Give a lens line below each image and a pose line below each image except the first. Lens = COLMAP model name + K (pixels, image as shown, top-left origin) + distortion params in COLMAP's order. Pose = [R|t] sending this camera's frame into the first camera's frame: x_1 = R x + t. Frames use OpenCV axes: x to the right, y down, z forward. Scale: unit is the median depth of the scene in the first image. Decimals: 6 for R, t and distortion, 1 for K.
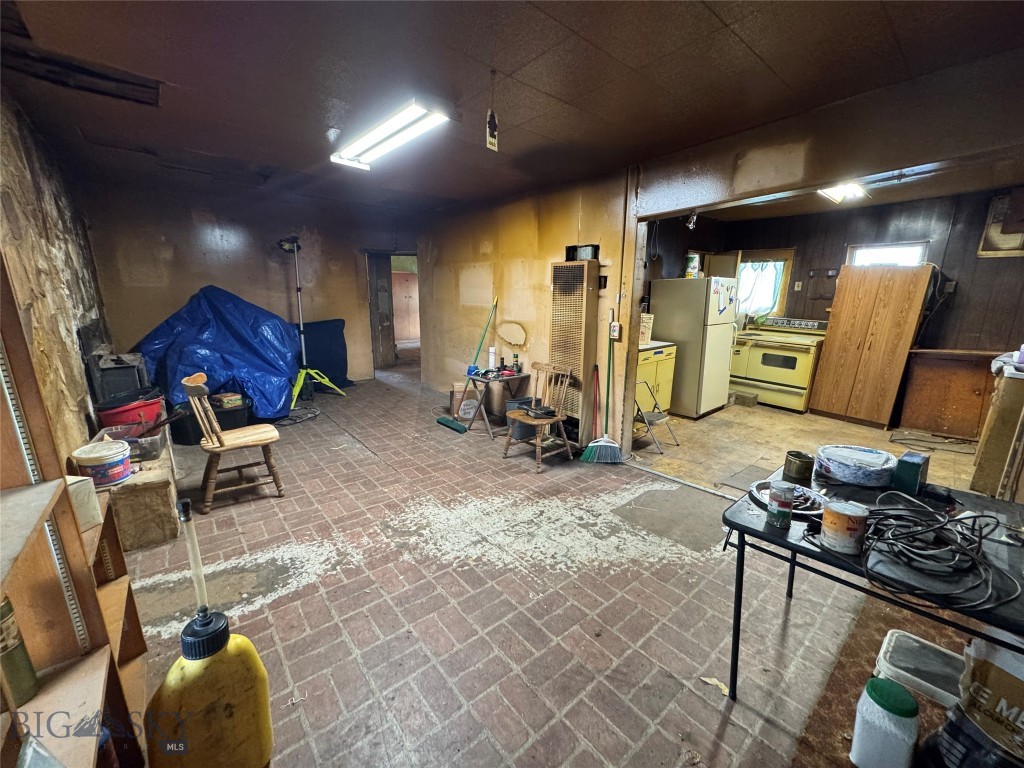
lens RADIAL K [[409.0, 0, 513.1], [0, 409.0, 381.8], [0, 0, 1]] dist [-0.001689, 0.000115]
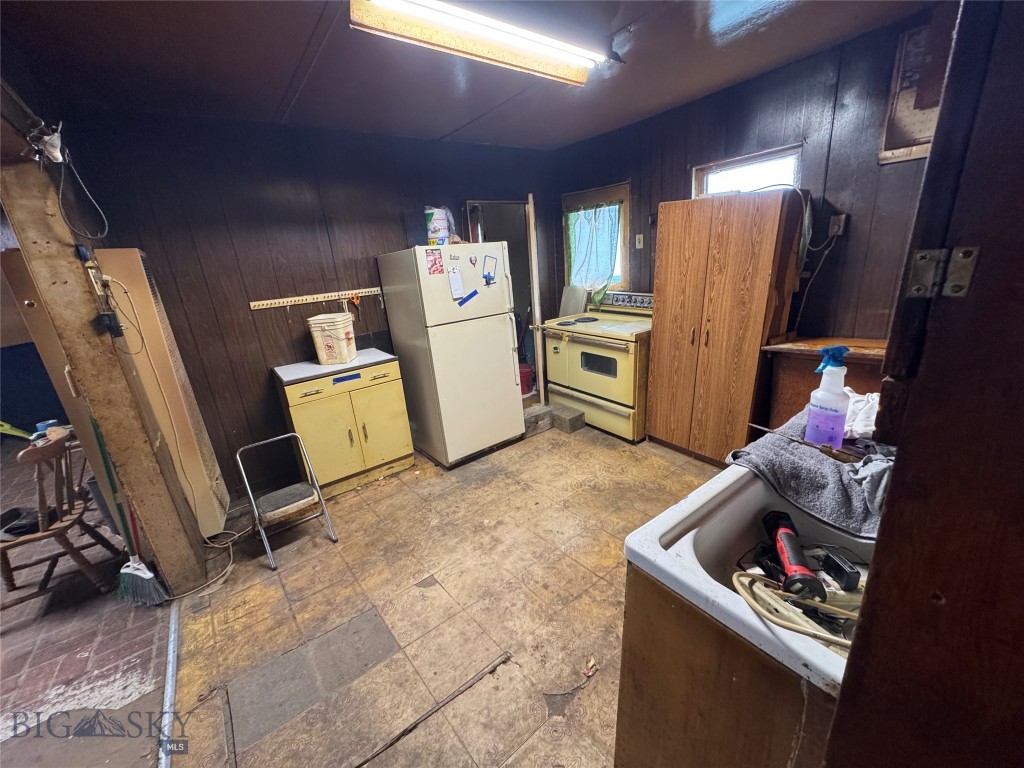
lens RADIAL K [[409.0, 0, 513.1], [0, 409.0, 381.8], [0, 0, 1]] dist [-0.001689, 0.000115]
pose [[0.994589, -0.066467, -0.079849, 0.667211], [0.072720, 0.994287, 0.078140, -0.098130], [0.074199, -0.083523, 0.993740, 0.405203]]
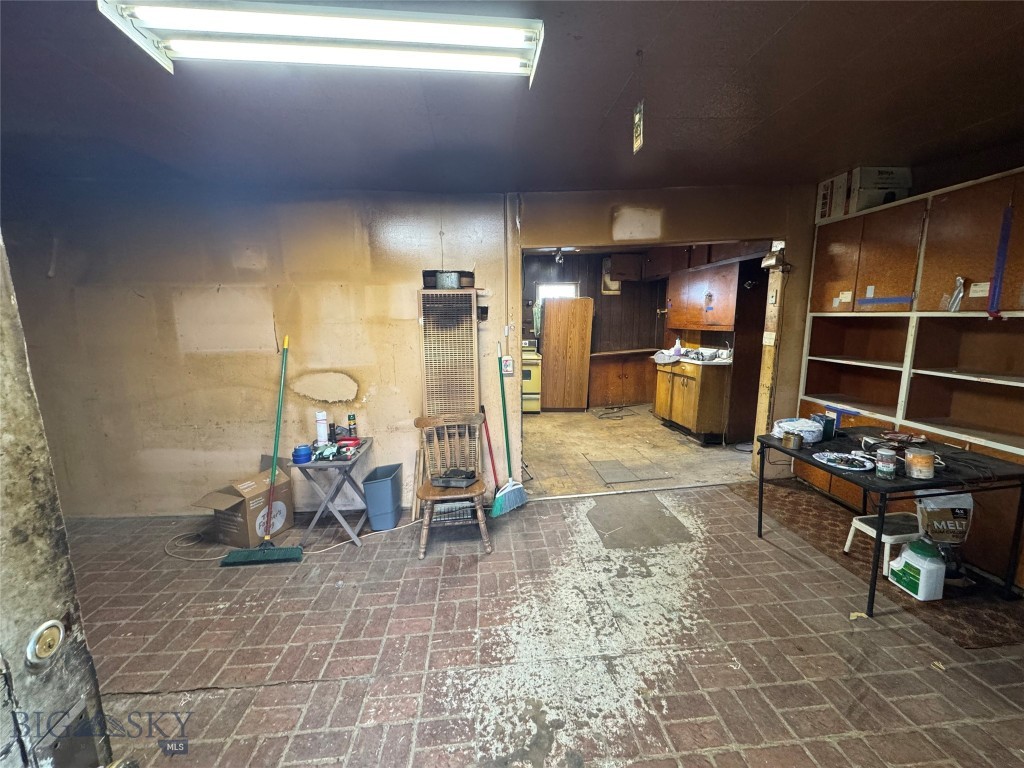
lens RADIAL K [[409.0, 0, 513.1], [0, 409.0, 381.8], [0, 0, 1]] dist [-0.001689, 0.000115]
pose [[0.581827, -0.147659, 0.799797, -0.383291], [0.195690, 0.979908, 0.038553, -0.094795], [-0.789420, 0.134081, 0.599032, 0.345112]]
